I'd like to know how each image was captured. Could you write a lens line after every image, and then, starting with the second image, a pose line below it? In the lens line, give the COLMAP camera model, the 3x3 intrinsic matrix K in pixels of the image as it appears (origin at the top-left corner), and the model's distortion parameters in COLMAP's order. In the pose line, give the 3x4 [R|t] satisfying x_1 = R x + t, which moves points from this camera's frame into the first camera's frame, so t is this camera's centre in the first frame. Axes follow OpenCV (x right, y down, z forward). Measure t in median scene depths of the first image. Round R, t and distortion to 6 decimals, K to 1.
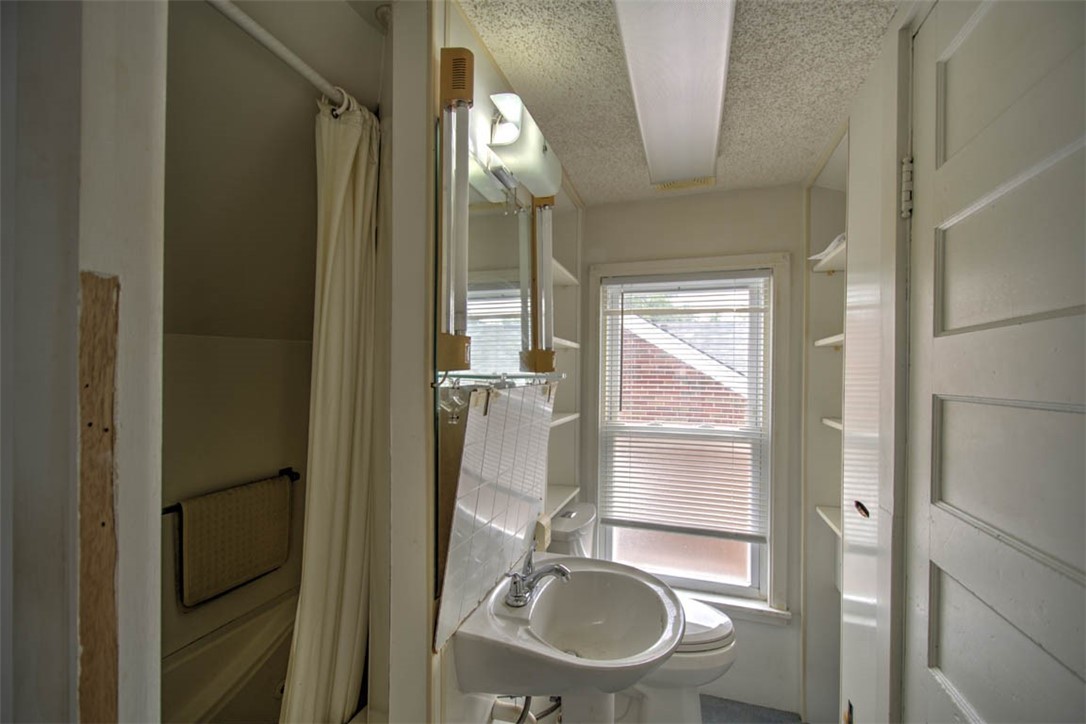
lens RADIAL K [[460.7, 0, 553.0], [0, 460.7, 374.6], [0, 0, 1]] dist [-0.001232, -0.000559]
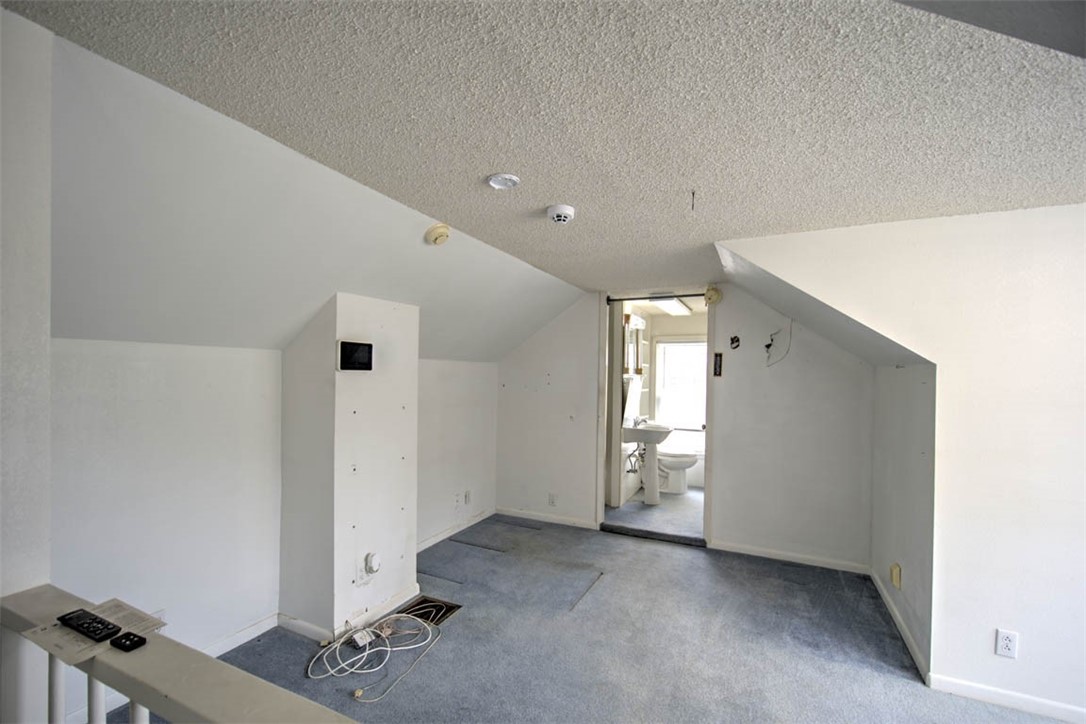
lens RADIAL K [[466.8, 0, 538.4], [0, 466.8, 373.0], [0, 0, 1]] dist [0.002233, -0.000309]
pose [[0.989851, 0.006735, -0.141946, -0.243870], [-0.007451, 0.999962, -0.004513, 0.003384], [0.141910, 0.005525, 0.989864, -2.268368]]
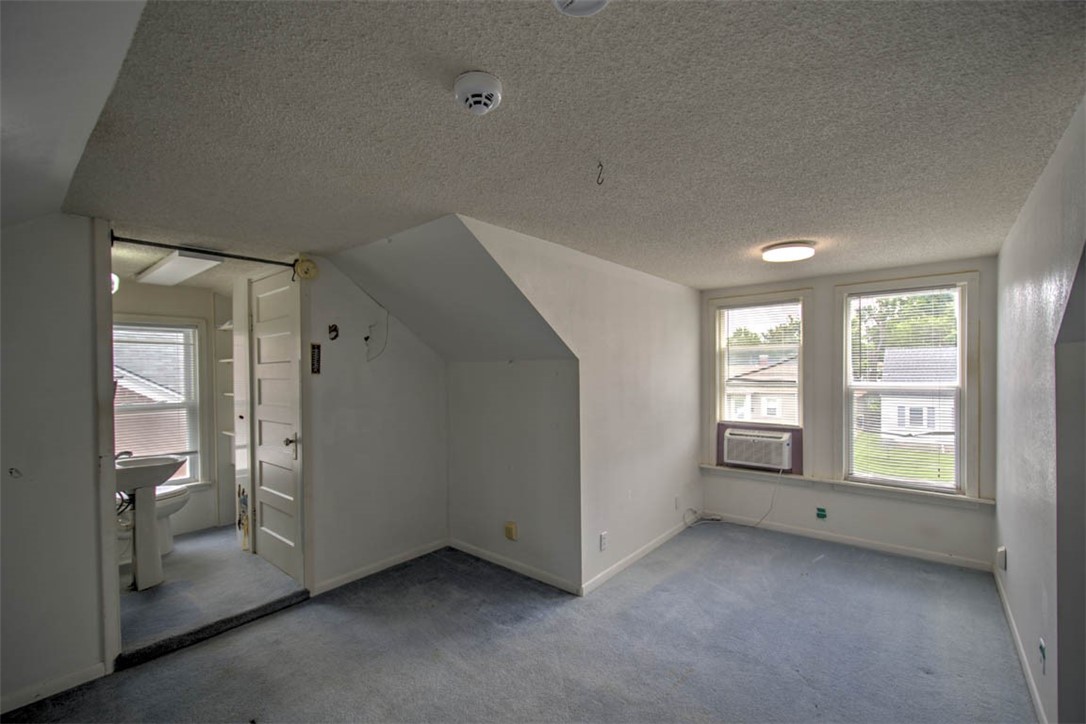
lens RADIAL K [[460.7, 0, 553.0], [0, 460.7, 374.6], [0, 0, 1]] dist [-0.001232, -0.000559]
pose [[0.375142, -0.020681, 0.926737, -0.952324], [0.018576, 0.999718, 0.014790, -0.003274], [-0.926781, 0.011667, 0.375420, -1.427894]]
